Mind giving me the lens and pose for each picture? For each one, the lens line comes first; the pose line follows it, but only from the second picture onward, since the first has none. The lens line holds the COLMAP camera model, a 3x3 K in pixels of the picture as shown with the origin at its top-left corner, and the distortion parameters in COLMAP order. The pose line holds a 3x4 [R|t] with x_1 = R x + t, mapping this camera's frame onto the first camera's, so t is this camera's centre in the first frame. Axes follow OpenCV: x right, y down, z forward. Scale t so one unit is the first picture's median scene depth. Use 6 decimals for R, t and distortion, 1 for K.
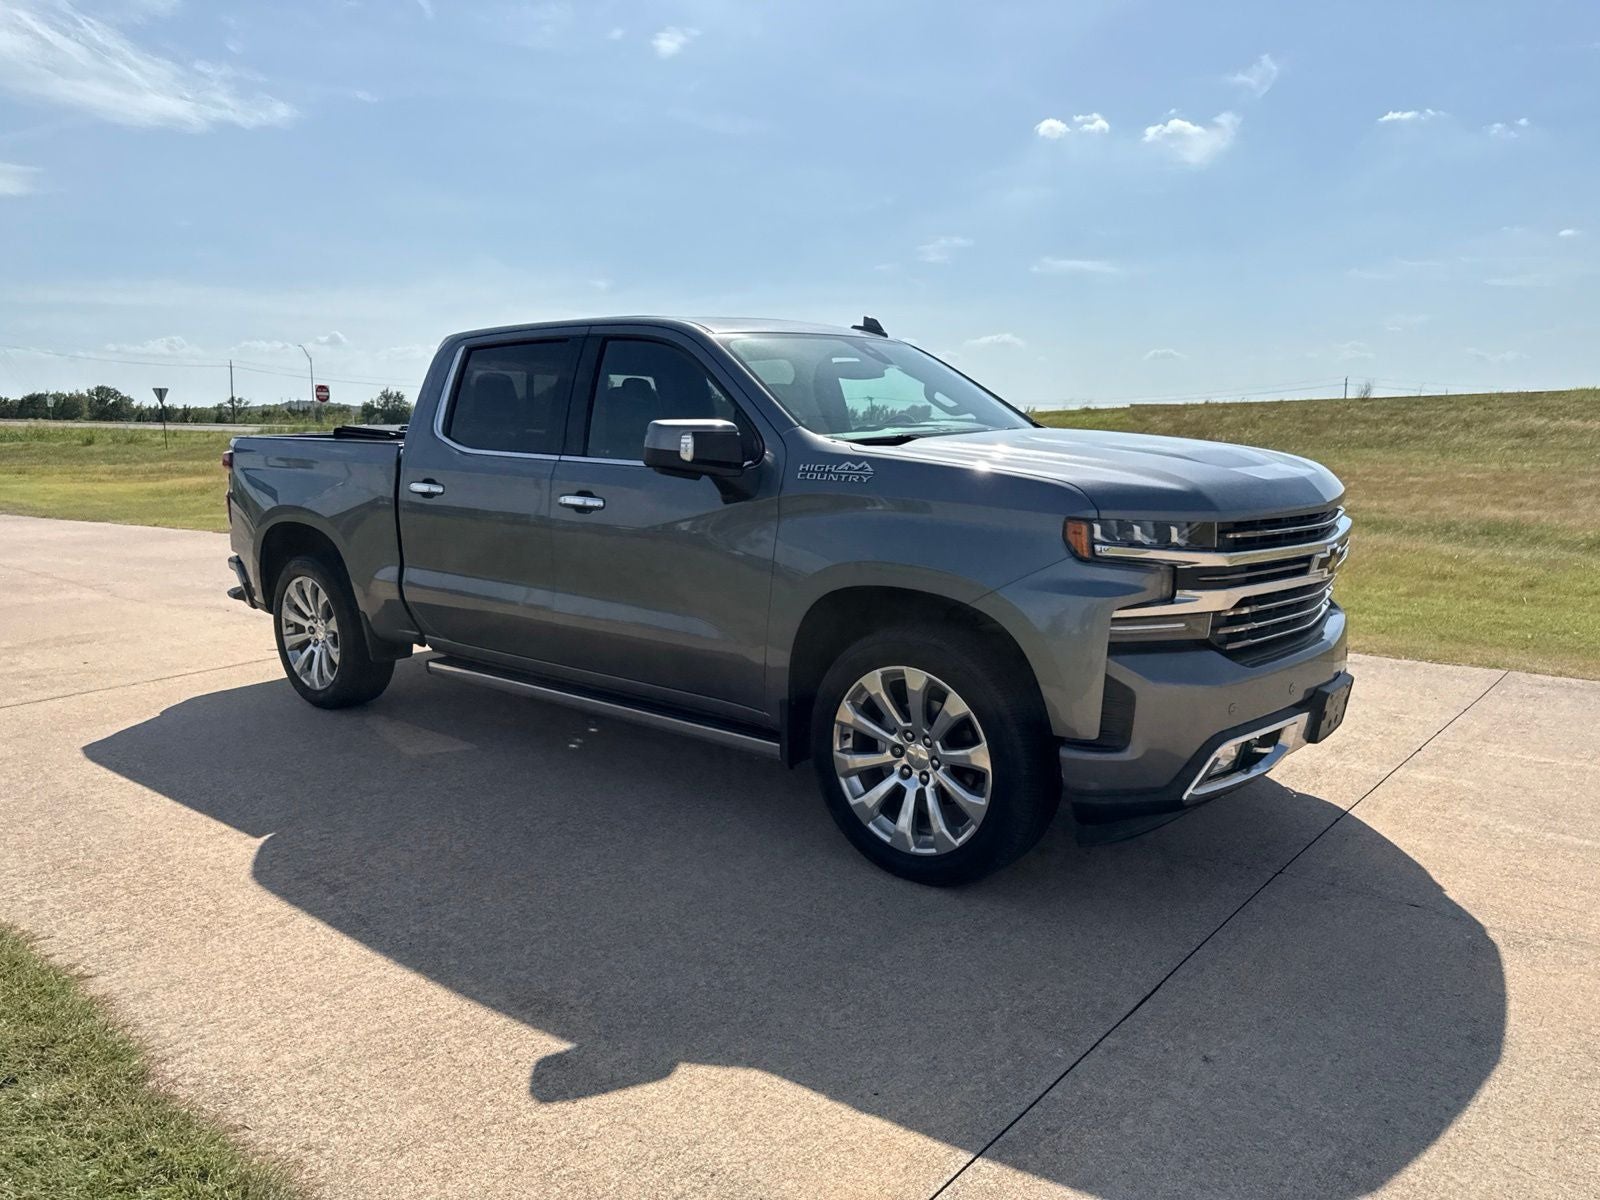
lens RADIAL K [[1138.8, 0, 803.0], [0, 1138.8, 598.9], [0, 0, 1]] dist [0.028145, -0.035988]
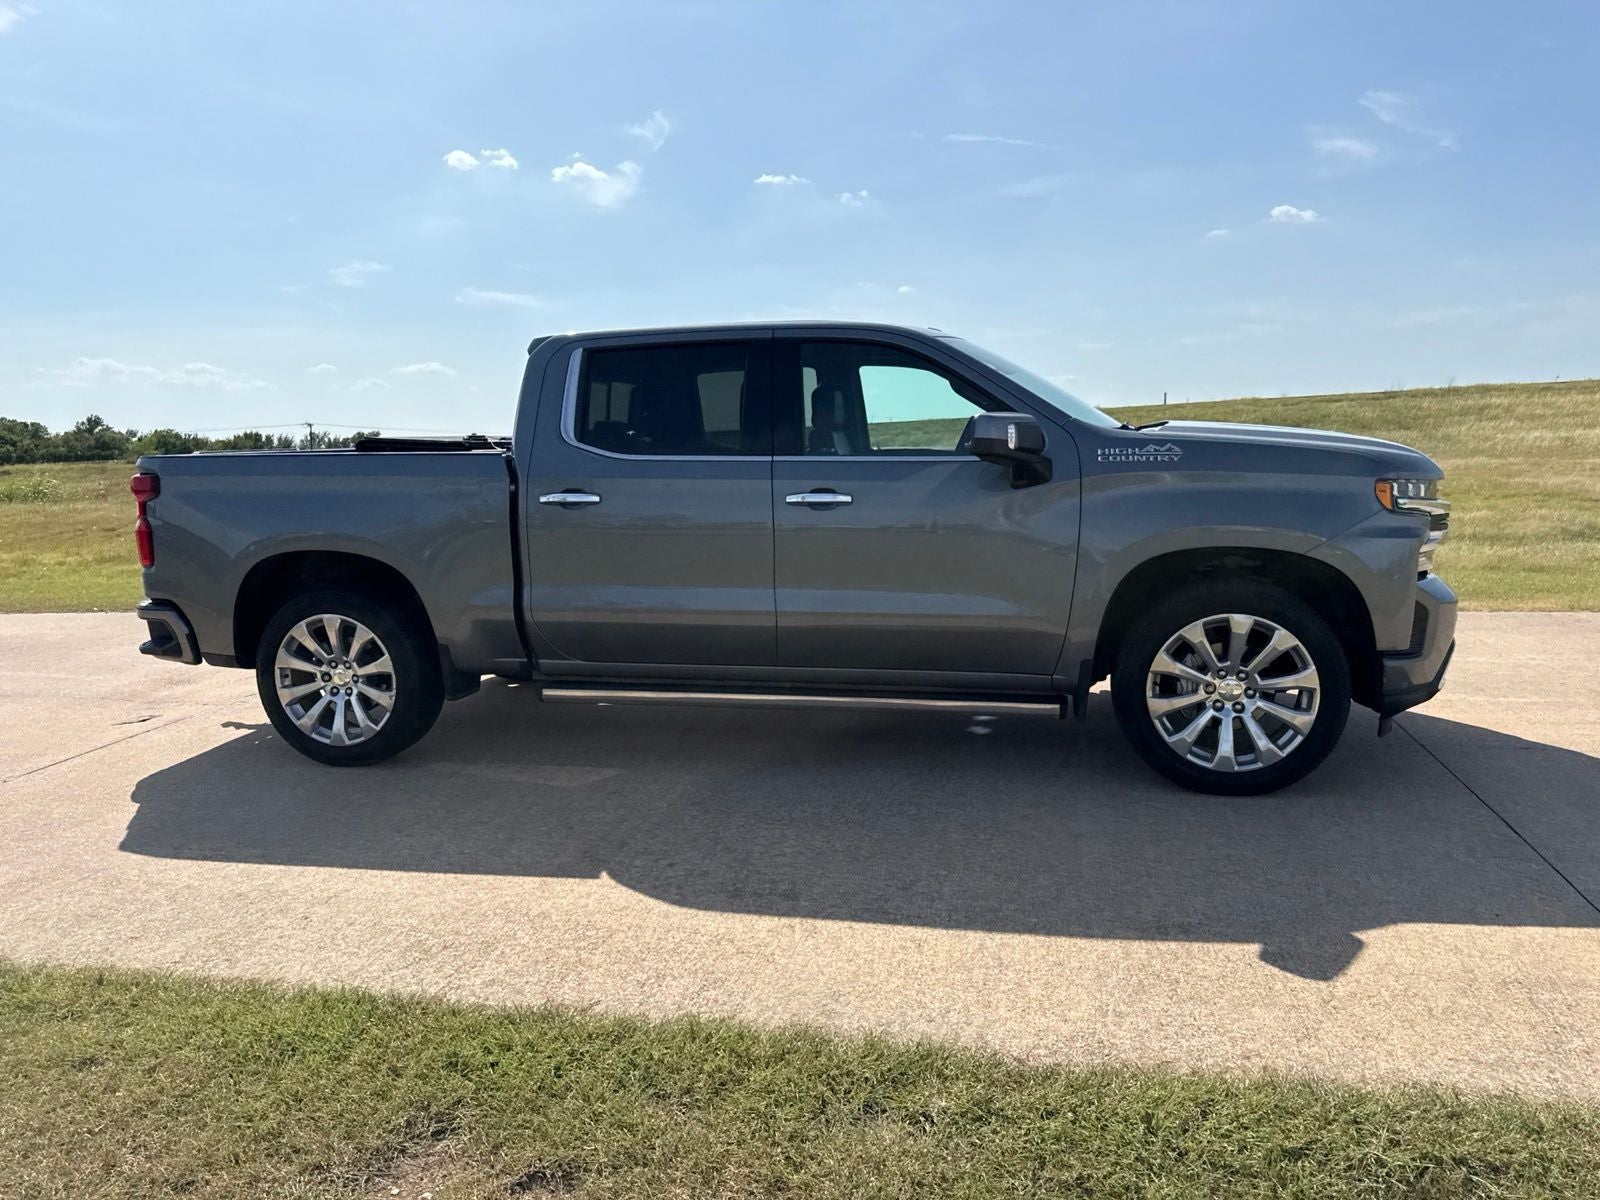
lens RADIAL K [[1142.5, 0, 803.5], [0, 1142.5, 579.7], [0, 0, 1]] dist [0.003221, -0.002453]
pose [[0.890391, -0.071911, 0.449481, -0.803199], [0.090640, 0.995678, -0.020256, 0.006928], [-0.446081, 0.058777, 0.893060, 0.121491]]
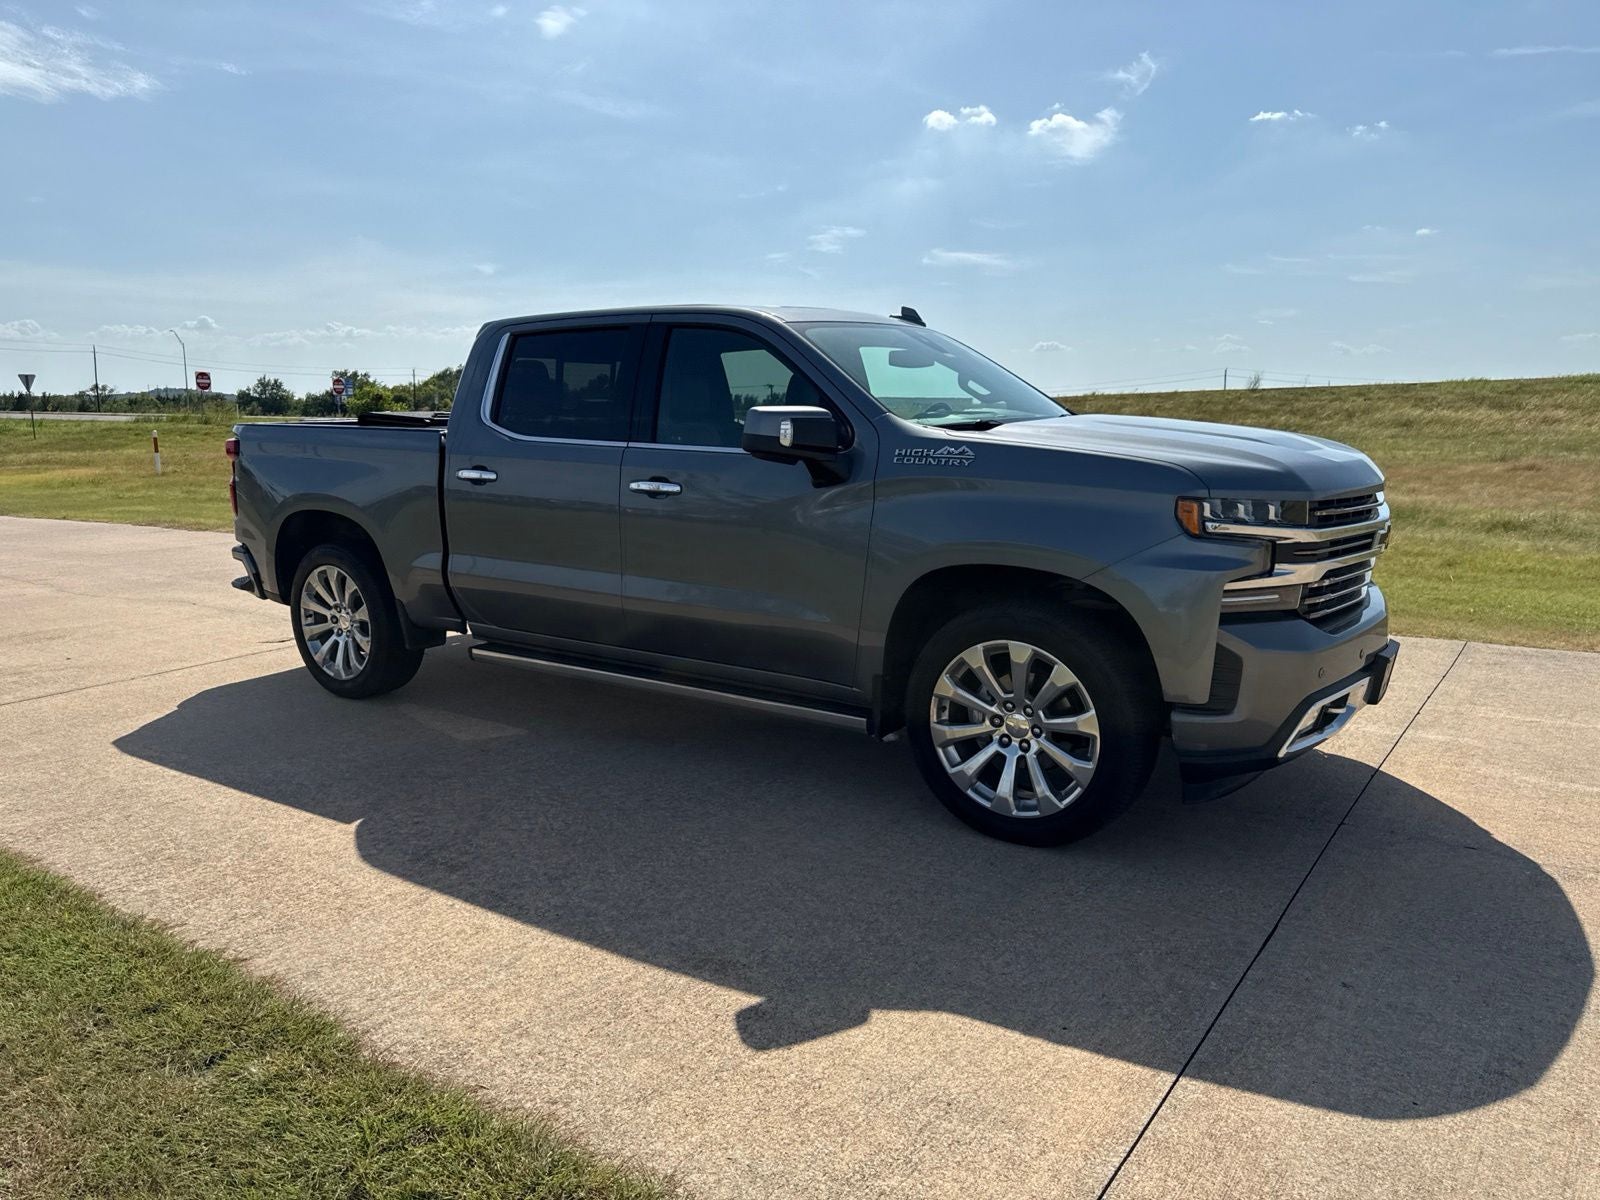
lens RADIAL K [[1139.7, 0, 804.8], [0, 1139.7, 607.3], [0, 0, 1]] dist [0.014360, -0.014263]
pose [[0.995874, -0.014092, 0.089650, -0.184589], [0.012633, 0.999779, 0.016822, 0.008017], [-0.089867, -0.015620, 0.995831, -0.034501]]
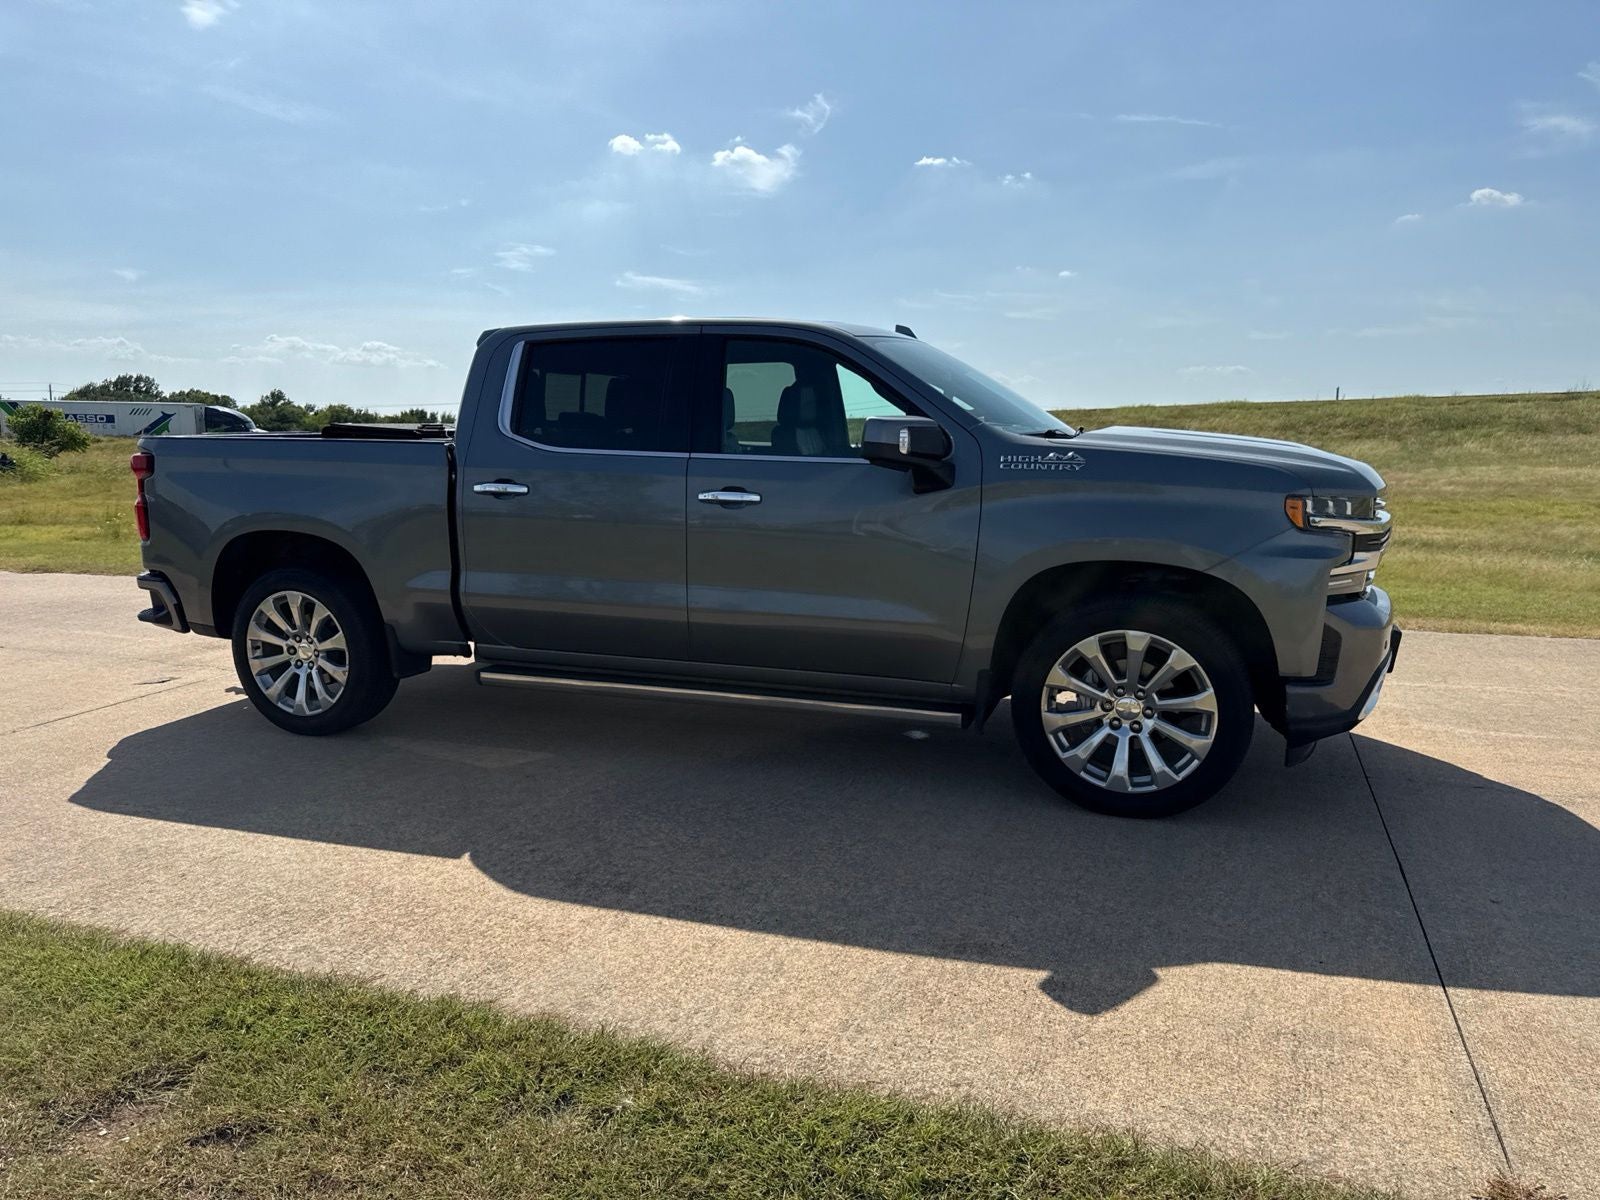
lens RADIAL K [[1138.8, 0, 803.0], [0, 1138.8, 598.9], [0, 0, 1]] dist [0.028145, -0.035988]
pose [[0.940758, -0.045761, 0.335975, -0.575223], [0.049119, 0.998792, -0.001499, 0.012769], [-0.335501, 0.017913, 0.941870, 0.021042]]
